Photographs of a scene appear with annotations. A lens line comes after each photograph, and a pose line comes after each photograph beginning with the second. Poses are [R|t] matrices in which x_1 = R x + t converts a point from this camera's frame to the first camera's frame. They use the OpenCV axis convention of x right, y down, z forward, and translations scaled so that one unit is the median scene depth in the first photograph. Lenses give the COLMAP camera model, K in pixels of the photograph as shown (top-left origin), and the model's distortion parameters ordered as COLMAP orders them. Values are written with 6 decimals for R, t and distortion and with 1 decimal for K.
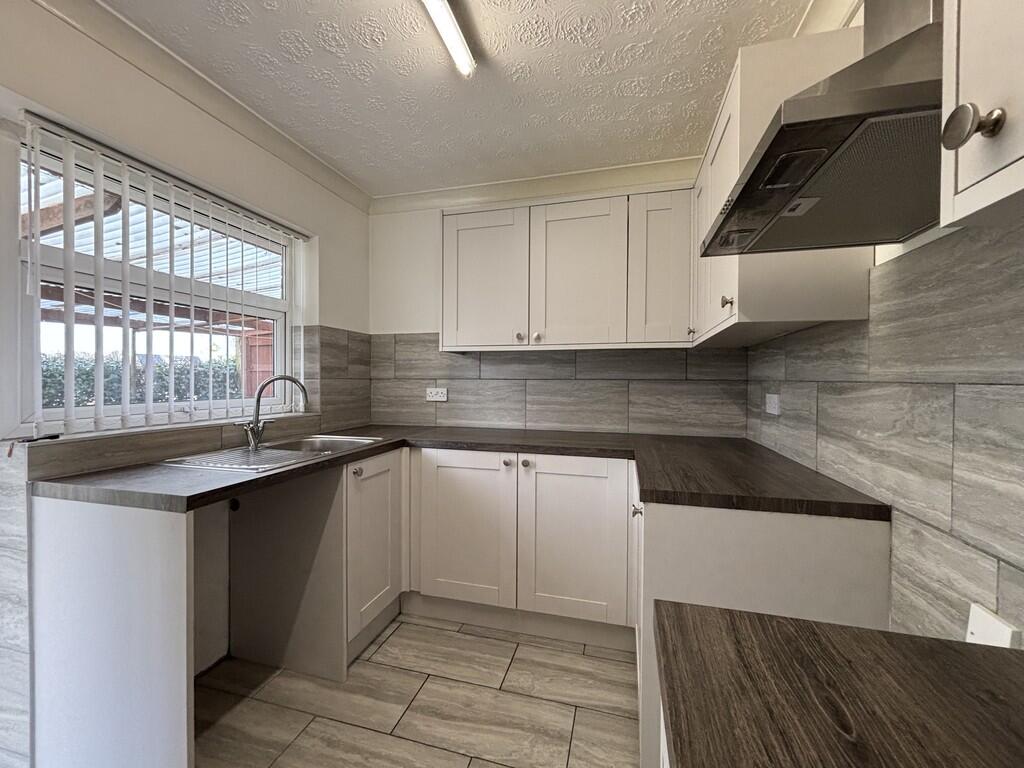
lens RADIAL K [[414.7, 0, 512.5], [0, 414.7, 384.1], [0, 0, 1]] dist [0.015936, -0.000885]
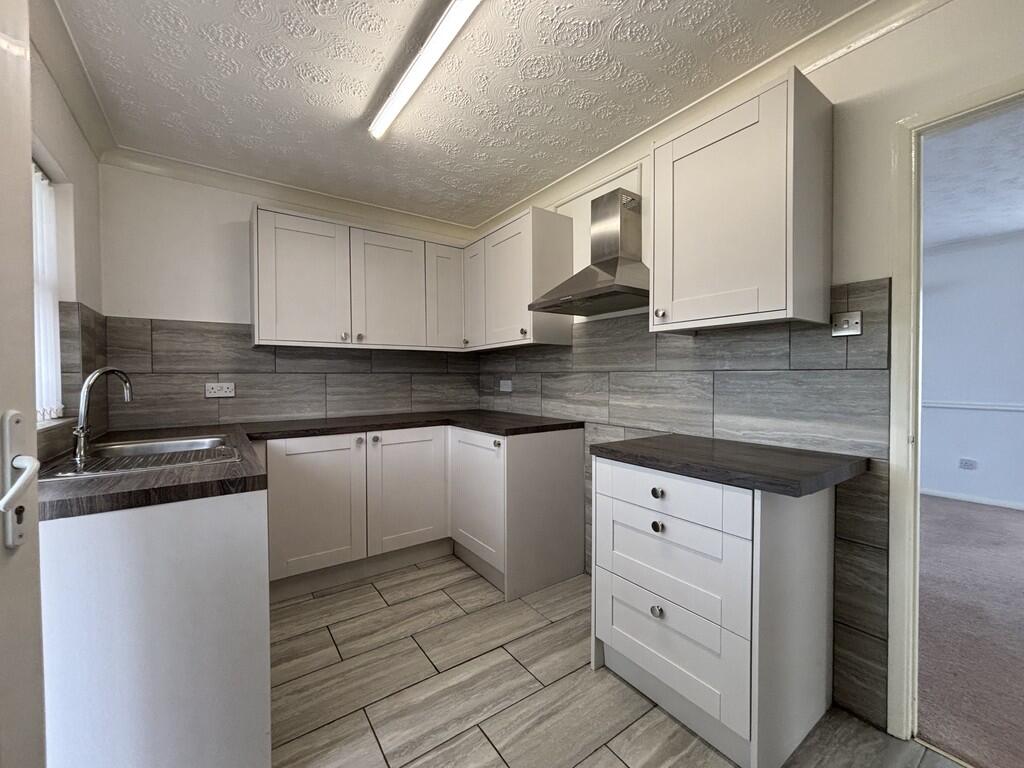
lens RADIAL K [[414.7, 0, 505.4], [0, 414.7, 381.2], [0, 0, 1]] dist [0.015936, -0.000885]
pose [[0.641318, -0.016766, 0.767092, -0.600453], [0.016986, 0.999826, 0.007652, 0.011615], [-0.767087, 0.008122, 0.641492, -0.102319]]
